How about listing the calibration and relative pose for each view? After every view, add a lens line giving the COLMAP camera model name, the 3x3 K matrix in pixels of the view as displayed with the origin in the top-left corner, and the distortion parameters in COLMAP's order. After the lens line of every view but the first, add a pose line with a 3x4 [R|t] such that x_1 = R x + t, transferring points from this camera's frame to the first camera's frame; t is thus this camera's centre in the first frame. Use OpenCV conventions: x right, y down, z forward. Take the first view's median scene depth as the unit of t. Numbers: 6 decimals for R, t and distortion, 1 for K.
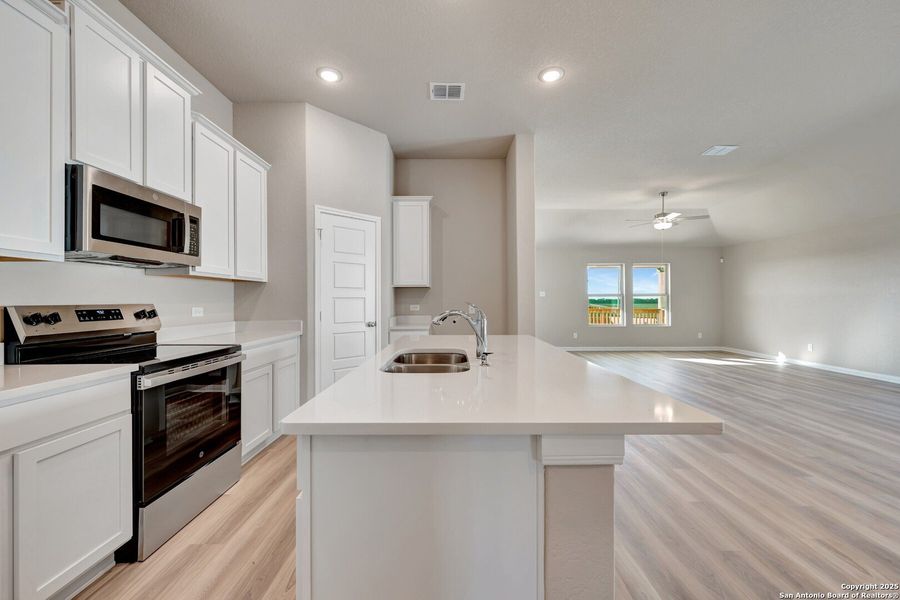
lens RADIAL K [[355.8, 0, 453.0], [0, 355.8, 299.5], [0, 0, 1]] dist [0.000672, -0.000193]
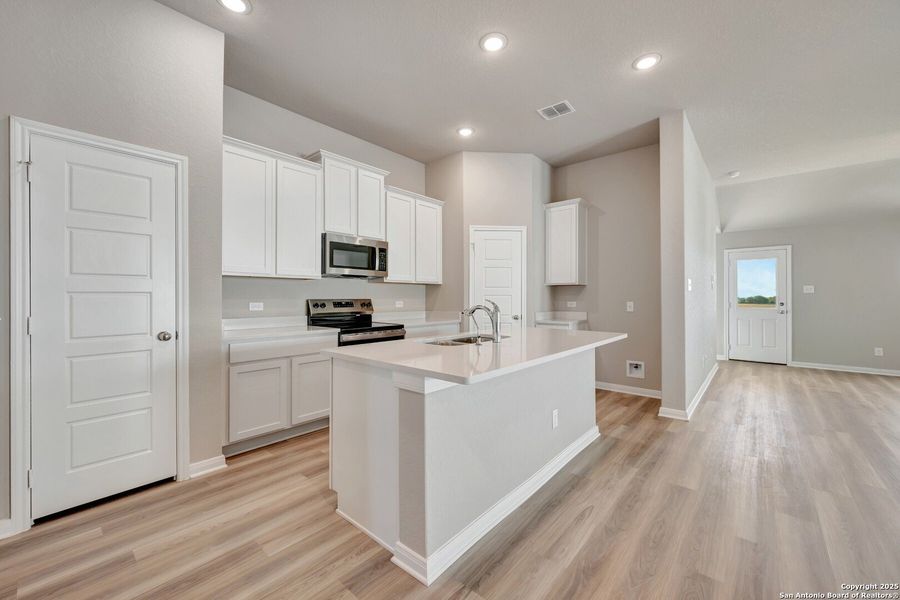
lens RADIAL K [[356.7, 0, 452.7], [0, 356.7, 296.4], [0, 0, 1]] dist [0.001251, -0.000110]
pose [[0.757792, 0.002128, -0.652492, 0.619969], [-0.001445, 0.999998, 0.001582, -0.003460], [0.652494, -0.000256, 0.757794, -0.078480]]
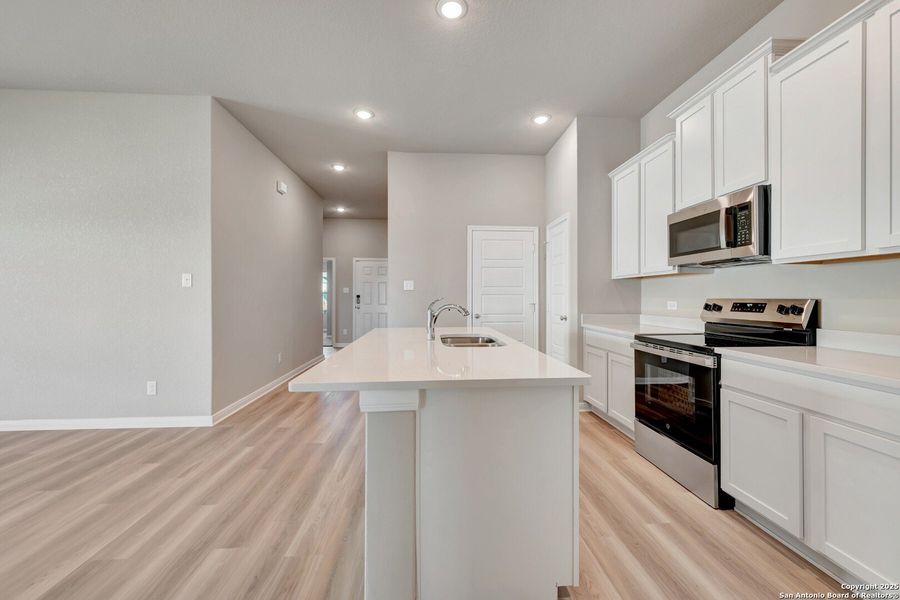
lens RADIAL K [[356.0, 0, 448.7], [0, 356.0, 295.5], [0, 0, 1]] dist [-0.001267, -0.000195]
pose [[-0.997727, 0.004042, -0.067264, 0.079252], [0.004401, 0.999977, -0.005183, 0.004498], [0.067242, -0.005467, -0.997722, 1.775611]]
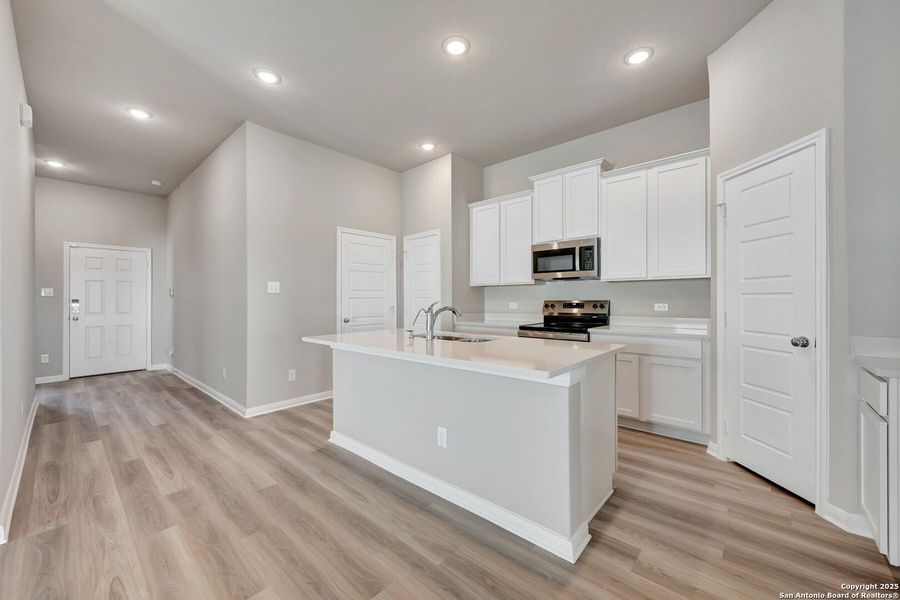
lens RADIAL K [[355.8, 0, 453.0], [0, 355.8, 299.5], [0, 0, 1]] dist [0.000672, -0.000193]
pose [[-0.666080, 0.006461, -0.745852, 0.828843], [0.009306, 0.999957, 0.000351, 0.001546], [0.745822, -0.006707, -0.666112, 1.539400]]
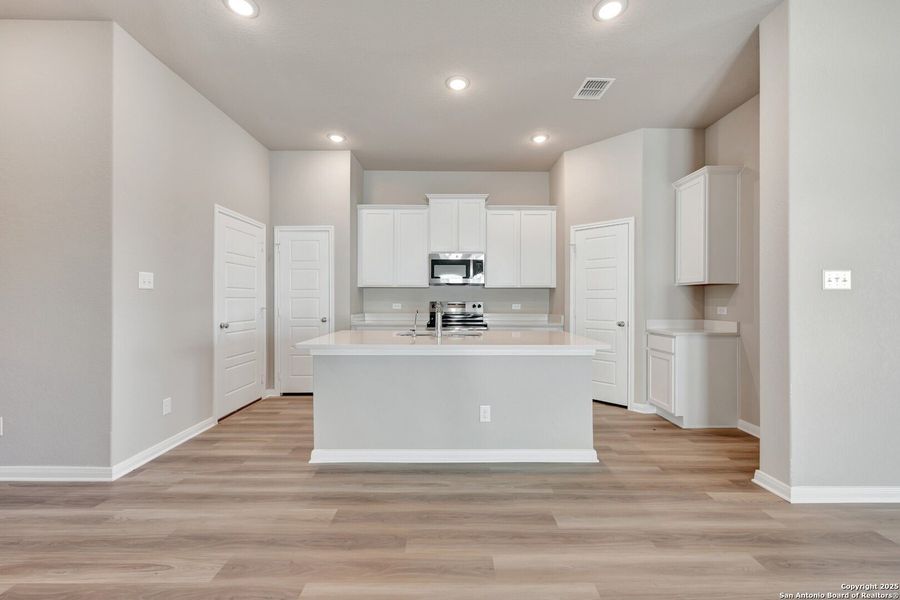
lens RADIAL K [[355.8, 0, 453.0], [0, 355.8, 299.5], [0, 0, 1]] dist [0.000672, -0.000193]
pose [[0.008065, 0.000905, -0.999967, 1.279277], [-0.000561, 0.999999, 0.000901, -0.002226], [0.999967, 0.000553, 0.008066, 0.796884]]
